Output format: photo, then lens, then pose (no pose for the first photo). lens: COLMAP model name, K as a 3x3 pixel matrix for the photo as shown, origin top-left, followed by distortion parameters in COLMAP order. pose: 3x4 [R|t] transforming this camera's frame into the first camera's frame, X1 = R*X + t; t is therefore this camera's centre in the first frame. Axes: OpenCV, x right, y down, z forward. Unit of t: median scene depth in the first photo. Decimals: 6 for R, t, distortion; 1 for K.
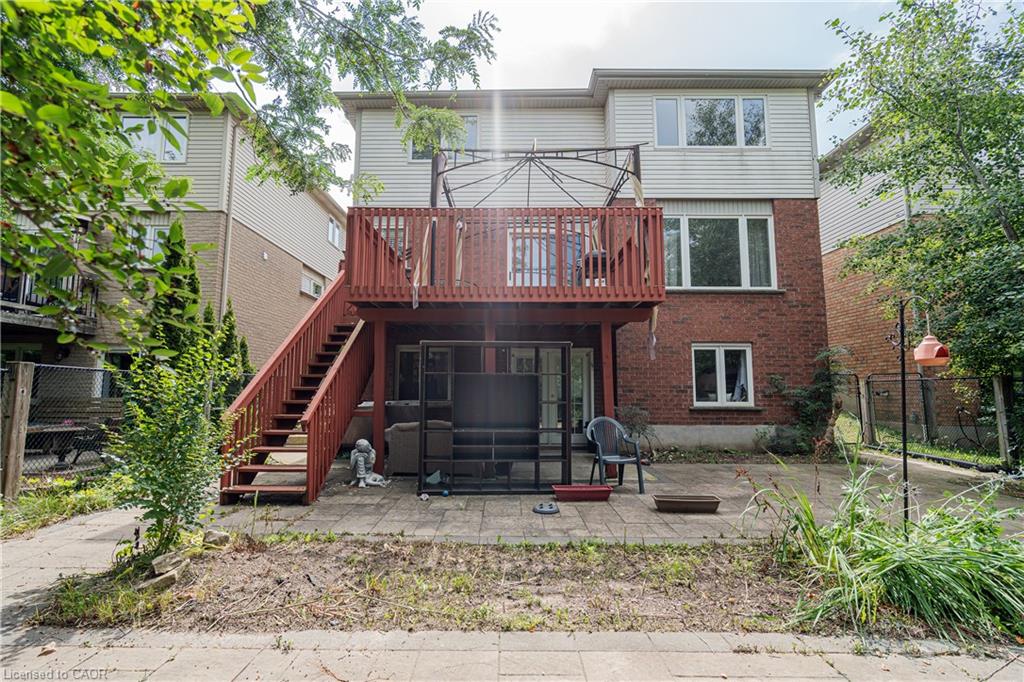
lens RADIAL K [[457.9, 0, 506.4], [0, 457.9, 343.1], [0, 0, 1]] dist [-0.002667, 0.000181]
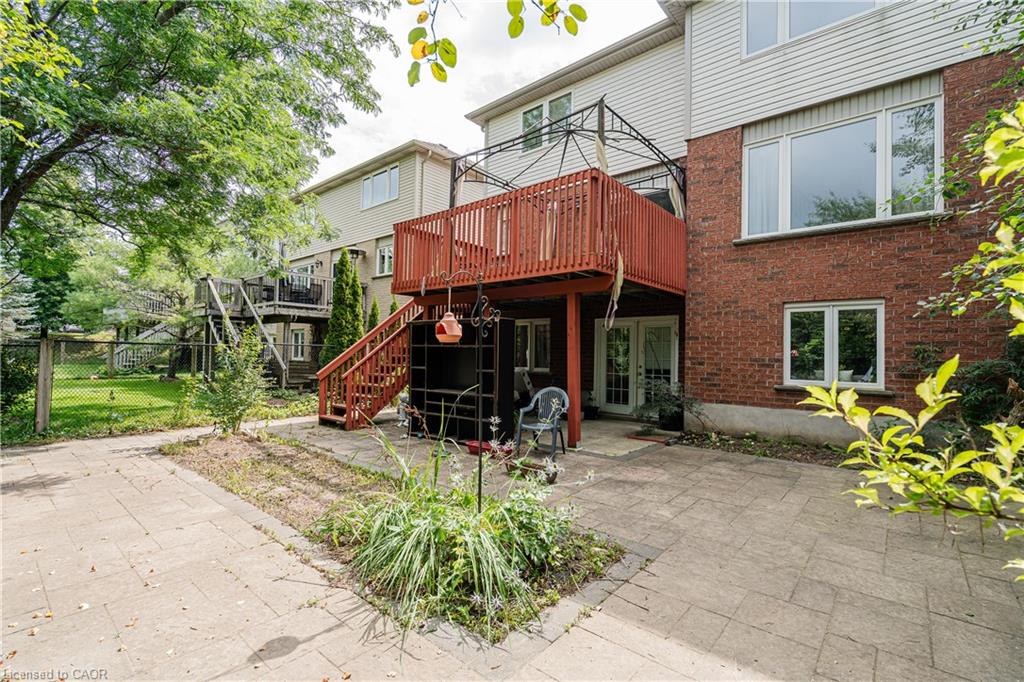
lens RADIAL K [[457.9, 0, 504.6], [0, 457.9, 344.6], [0, 0, 1]] dist [-0.002667, 0.000181]
pose [[0.765742, -0.004040, -0.643135, 0.545601], [0.050335, 0.997290, 0.053666, 0.003050], [0.641175, -0.073466, 0.763870, 0.099954]]
